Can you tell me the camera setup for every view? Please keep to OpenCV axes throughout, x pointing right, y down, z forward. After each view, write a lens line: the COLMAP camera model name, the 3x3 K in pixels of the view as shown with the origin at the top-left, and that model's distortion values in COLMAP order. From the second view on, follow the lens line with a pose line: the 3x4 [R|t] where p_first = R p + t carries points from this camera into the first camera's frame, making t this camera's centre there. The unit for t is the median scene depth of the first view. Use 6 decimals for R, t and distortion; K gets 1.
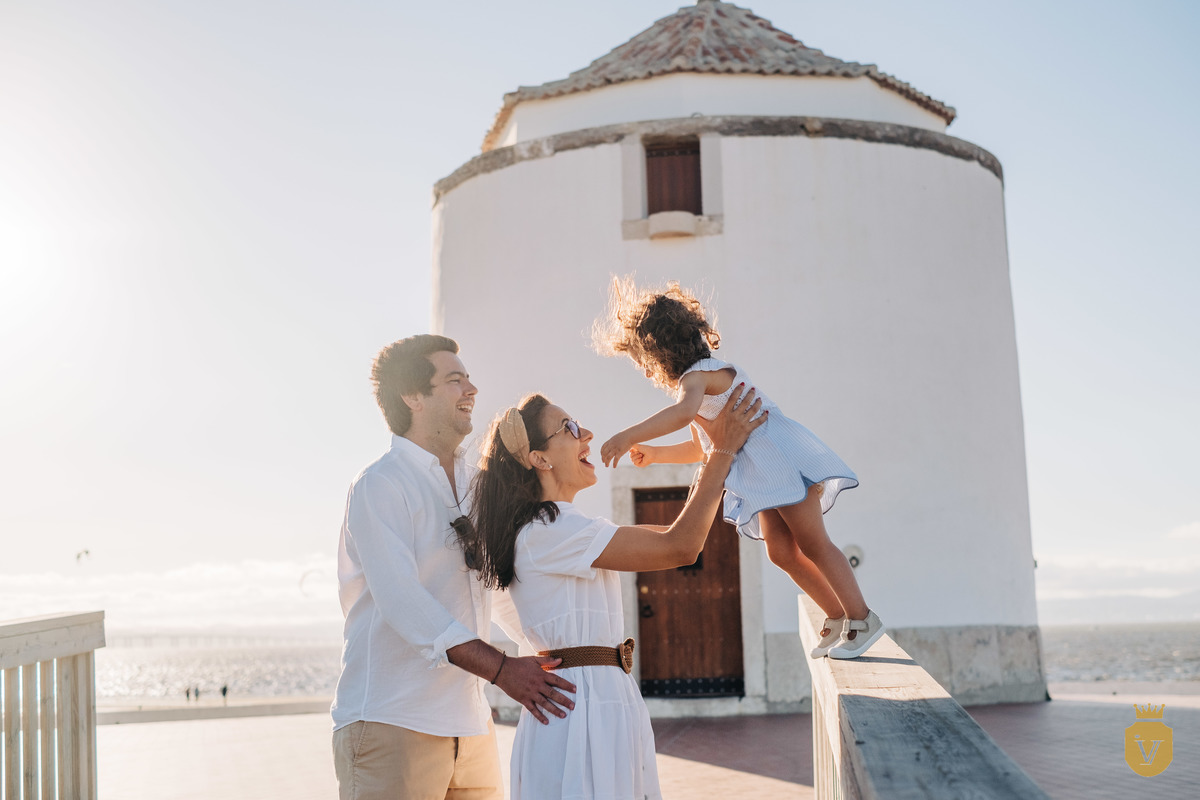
lens RADIAL K [[1845.9, 0, 601.5], [0, 1845.9, 412.9], [0, 0, 1]] dist [-0.007595, -0.049909]
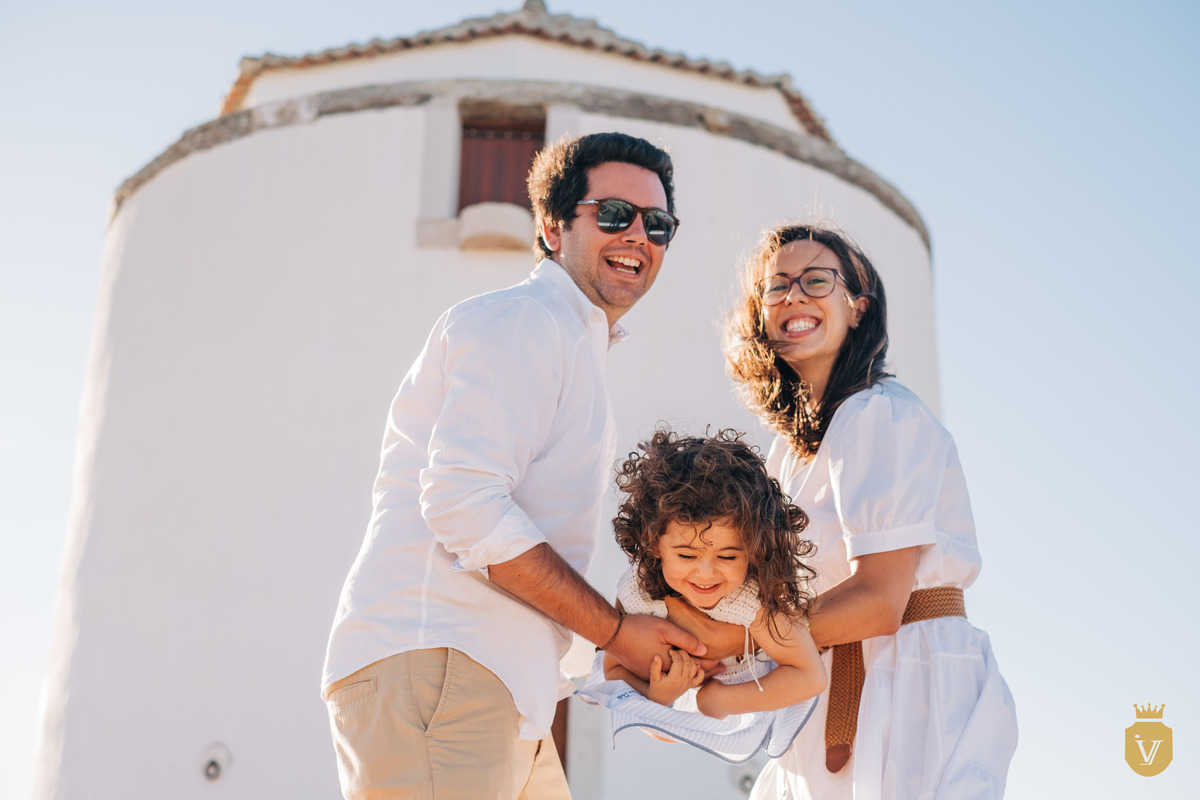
lens RADIAL K [[1845.9, 0, 601.5], [0, 1845.9, 412.9], [0, 0, 1]] dist [-0.007595, -0.049909]
pose [[0.978468, 0.108810, 0.175389, -0.030667], [-0.073975, 0.978177, -0.194157, 0.079442], [-0.192688, 0.177002, 0.965164, 0.379658]]
